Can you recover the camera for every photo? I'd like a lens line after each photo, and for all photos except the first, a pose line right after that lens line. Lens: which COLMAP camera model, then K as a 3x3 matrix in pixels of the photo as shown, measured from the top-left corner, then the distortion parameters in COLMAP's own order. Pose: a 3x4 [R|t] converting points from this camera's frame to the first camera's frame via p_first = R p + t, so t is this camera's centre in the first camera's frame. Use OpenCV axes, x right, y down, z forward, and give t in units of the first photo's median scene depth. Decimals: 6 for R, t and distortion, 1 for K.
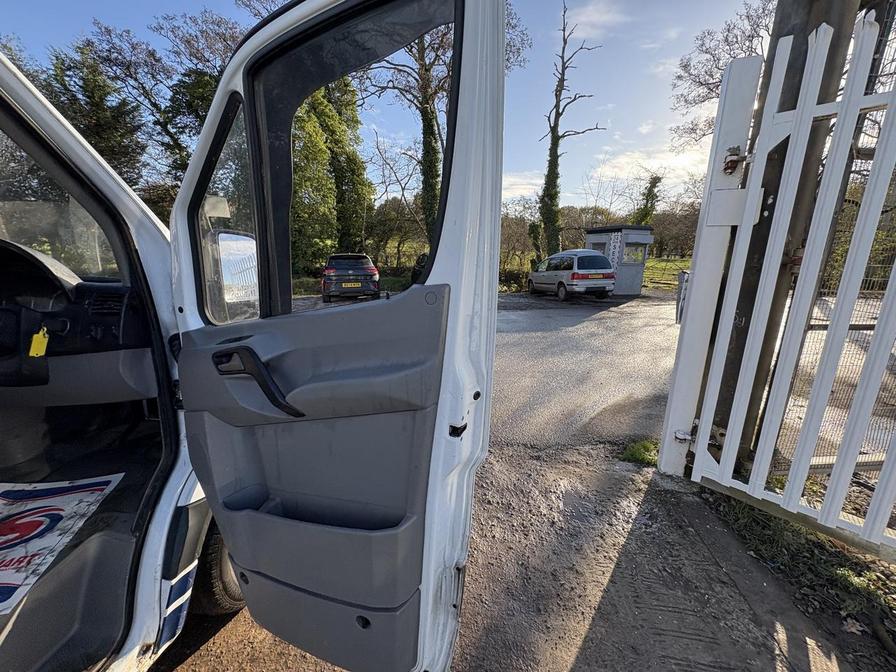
lens RADIAL K [[355.6, 0, 449.6], [0, 355.6, 335.2], [0, 0, 1]] dist [-0.001283, 0.000021]
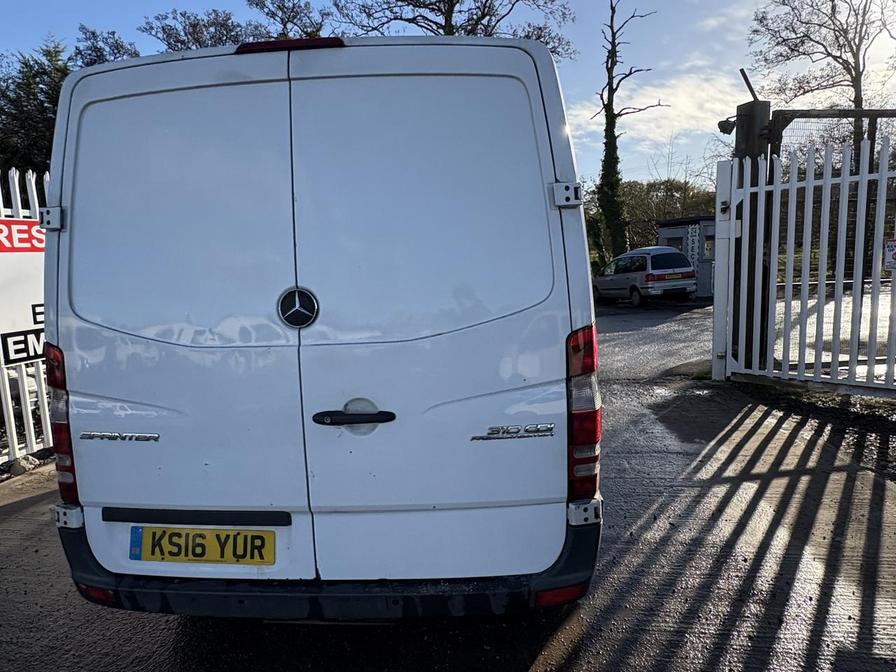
lens RADIAL K [[559.0, 0, 451.1], [0, 559.0, 334.1], [0, 0, 1]] dist [0.006428, -0.001739]
pose [[0.998220, -0.059106, -0.007906, -0.144462], [0.058086, 0.993747, -0.095352, 0.081745], [0.013492, 0.094723, 0.995412, -0.396834]]
